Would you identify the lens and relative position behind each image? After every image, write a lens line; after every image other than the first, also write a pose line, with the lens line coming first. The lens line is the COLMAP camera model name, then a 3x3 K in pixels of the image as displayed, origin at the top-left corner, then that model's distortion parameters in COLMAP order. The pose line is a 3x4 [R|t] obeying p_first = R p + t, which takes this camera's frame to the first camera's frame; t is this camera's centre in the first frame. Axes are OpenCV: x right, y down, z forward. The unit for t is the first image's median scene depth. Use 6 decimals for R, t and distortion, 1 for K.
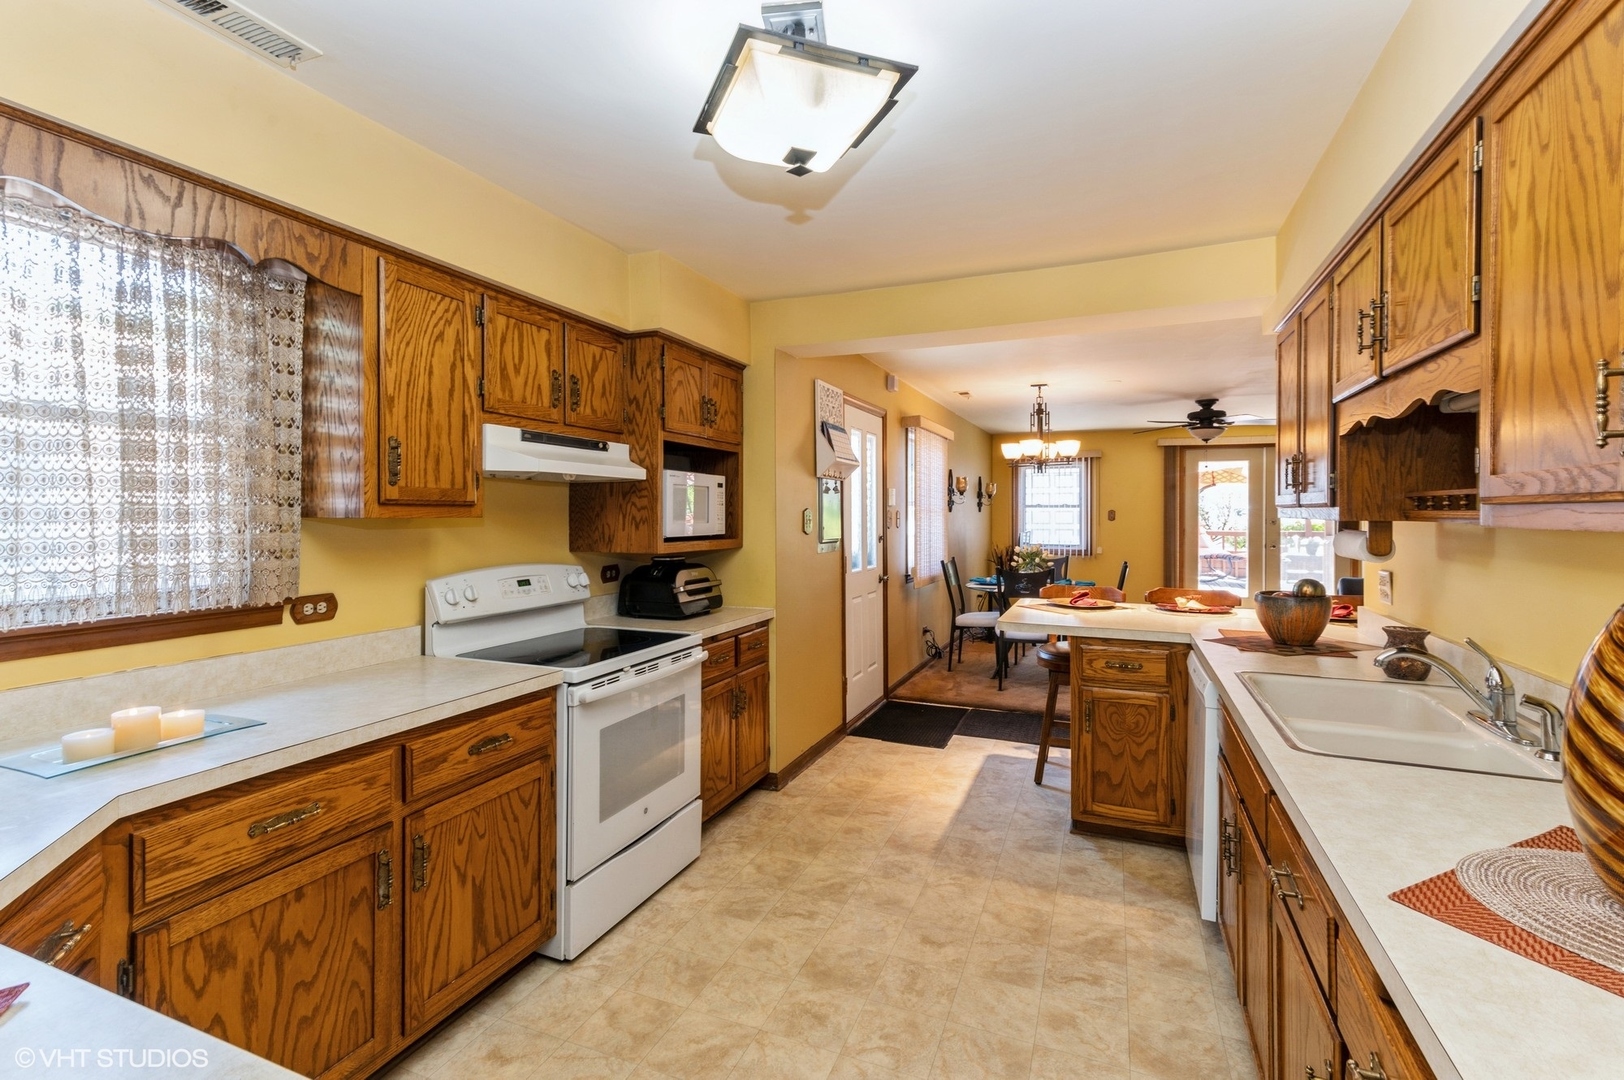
lens RADIAL K [[742.5, 0, 802.0], [0, 742.5, 515.4], [0, 0, 1]] dist [0.001965, 0.000060]
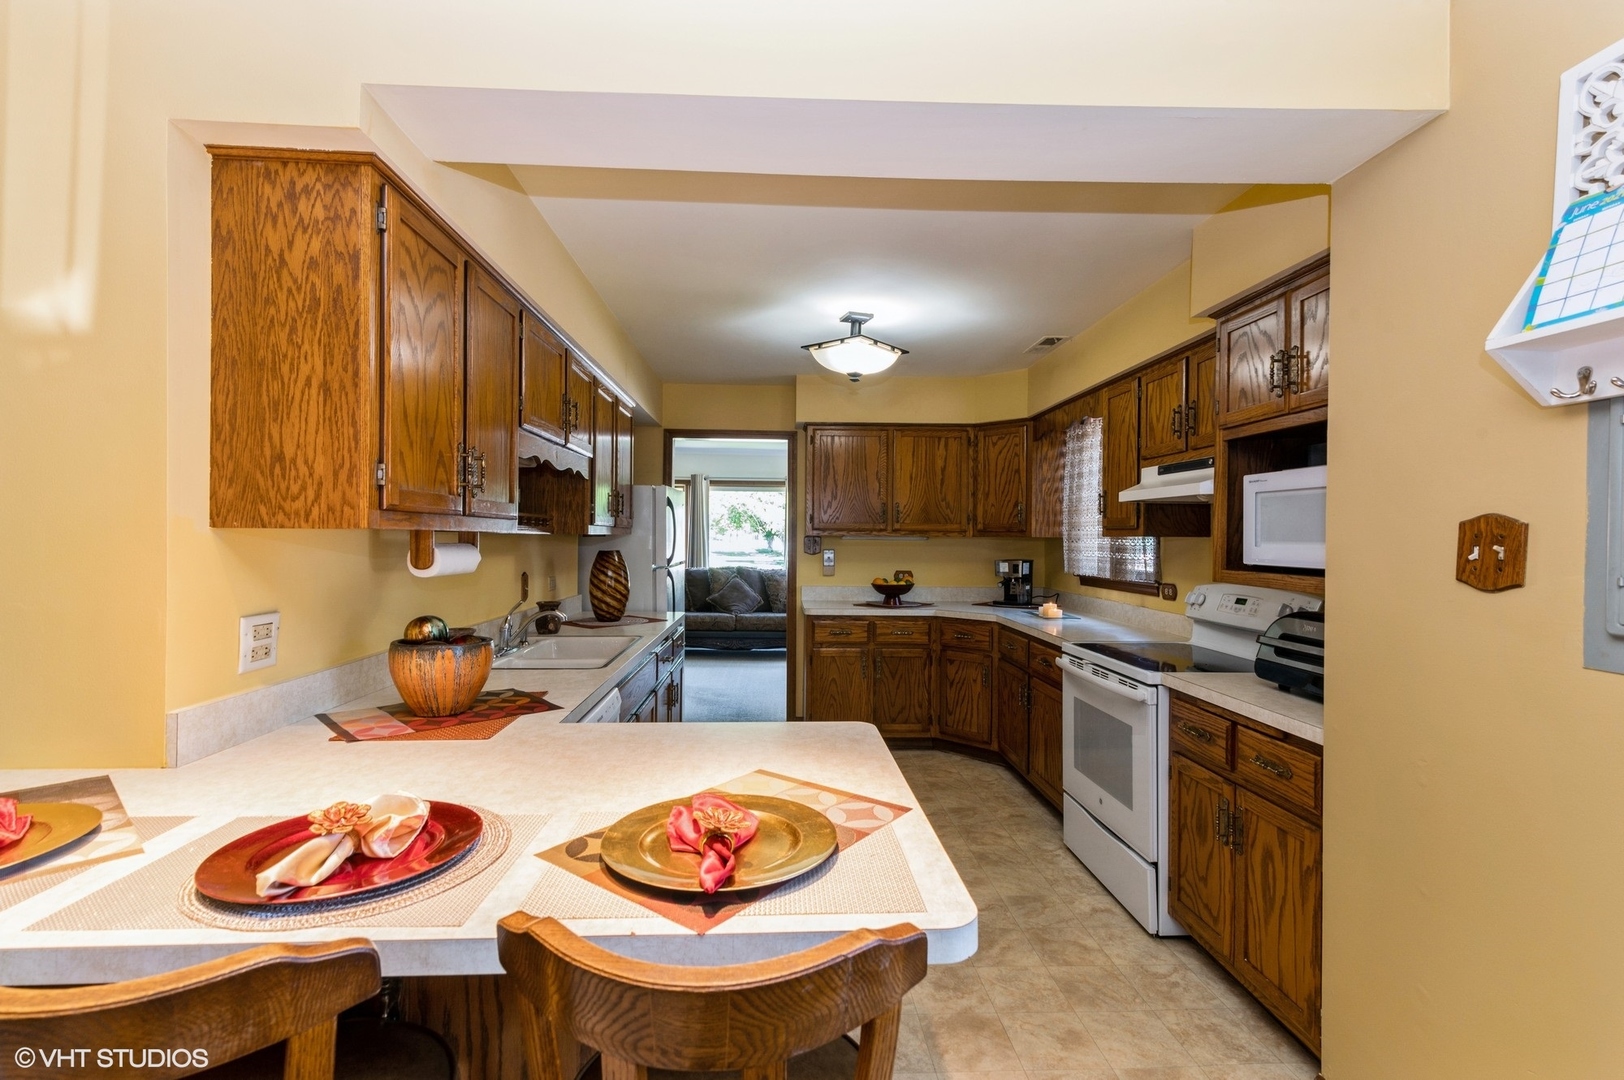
lens RADIAL K [[745.1, 0, 809.8], [0, 745.1, 536.4], [0, 0, 1]] dist [0.002879, -0.000249]
pose [[-0.898322, -0.008116, -0.439262, 0.694522], [-0.010642, 0.999938, 0.003288, 0.003589], [0.439208, 0.007629, -0.898353, 1.866665]]
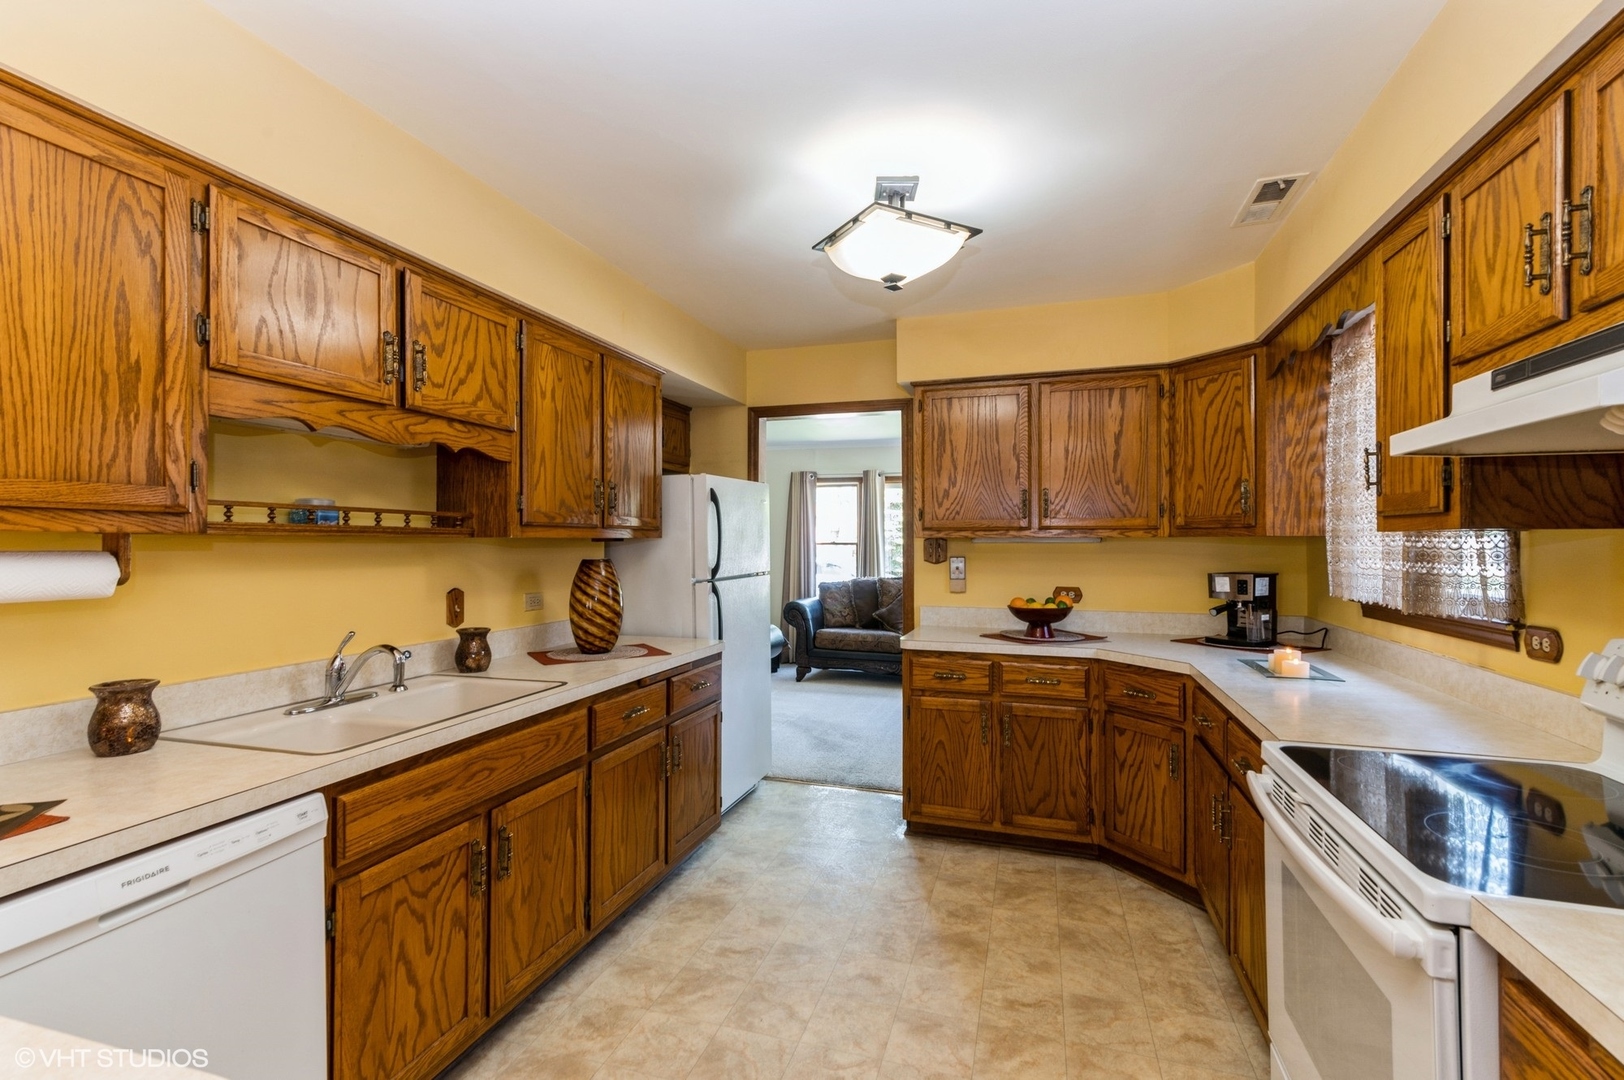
lens RADIAL K [[745.1, 0, 809.8], [0, 745.1, 536.4], [0, 0, 1]] dist [0.002879, -0.000249]
pose [[-0.995450, -0.000207, -0.095284, 0.183955], [0.000093, 0.999995, -0.003148, 0.009887], [0.095284, -0.003143, -0.995445, 1.507435]]
